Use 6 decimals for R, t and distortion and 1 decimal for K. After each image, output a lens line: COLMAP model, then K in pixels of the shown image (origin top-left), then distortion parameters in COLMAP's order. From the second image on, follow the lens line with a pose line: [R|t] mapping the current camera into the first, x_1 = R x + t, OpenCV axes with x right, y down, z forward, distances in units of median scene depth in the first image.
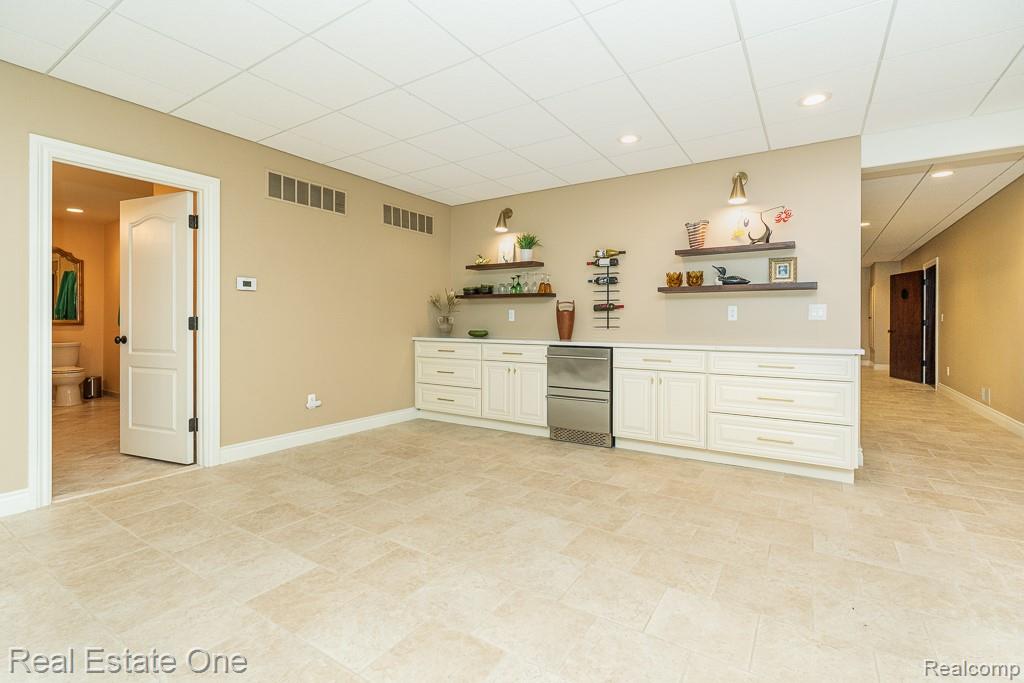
lens RADIAL K [[470.3, 0, 526.2], [0, 470.3, 326.8], [0, 0, 1]] dist [-0.003500, 0.000872]
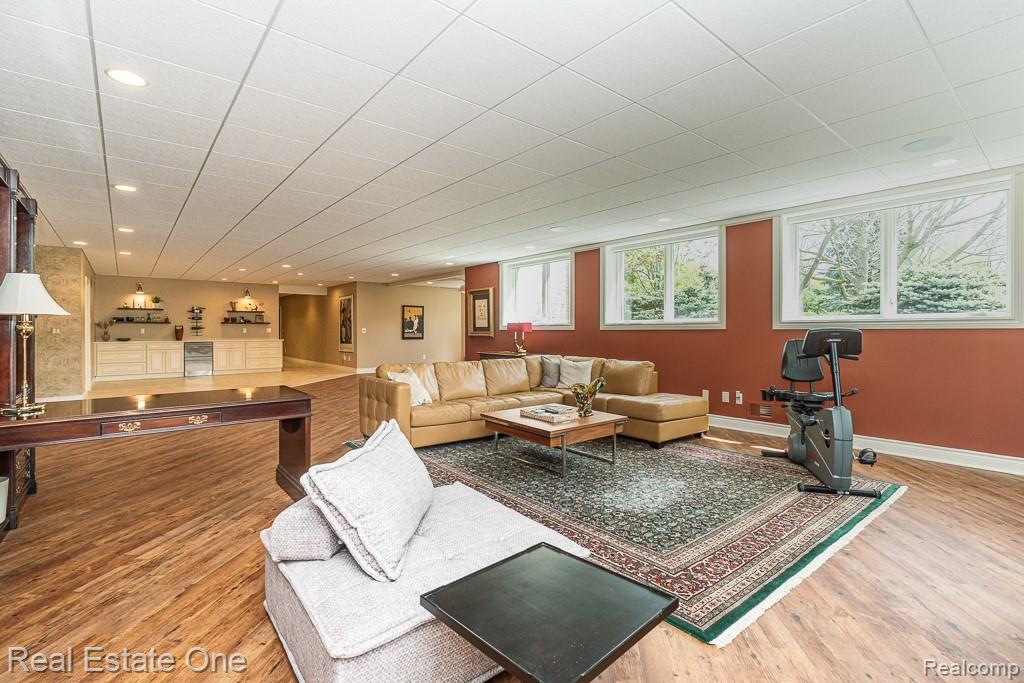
lens RADIAL K [[470.3, 0, 514.9], [0, 470.3, 336.9], [0, 0, 1]] dist [-0.003500, 0.000872]
pose [[0.311586, -0.019497, 0.950018, -1.741186], [0.006313, 0.999810, 0.018449, -0.025911], [-0.950197, 0.000249, 0.311650, -1.517934]]
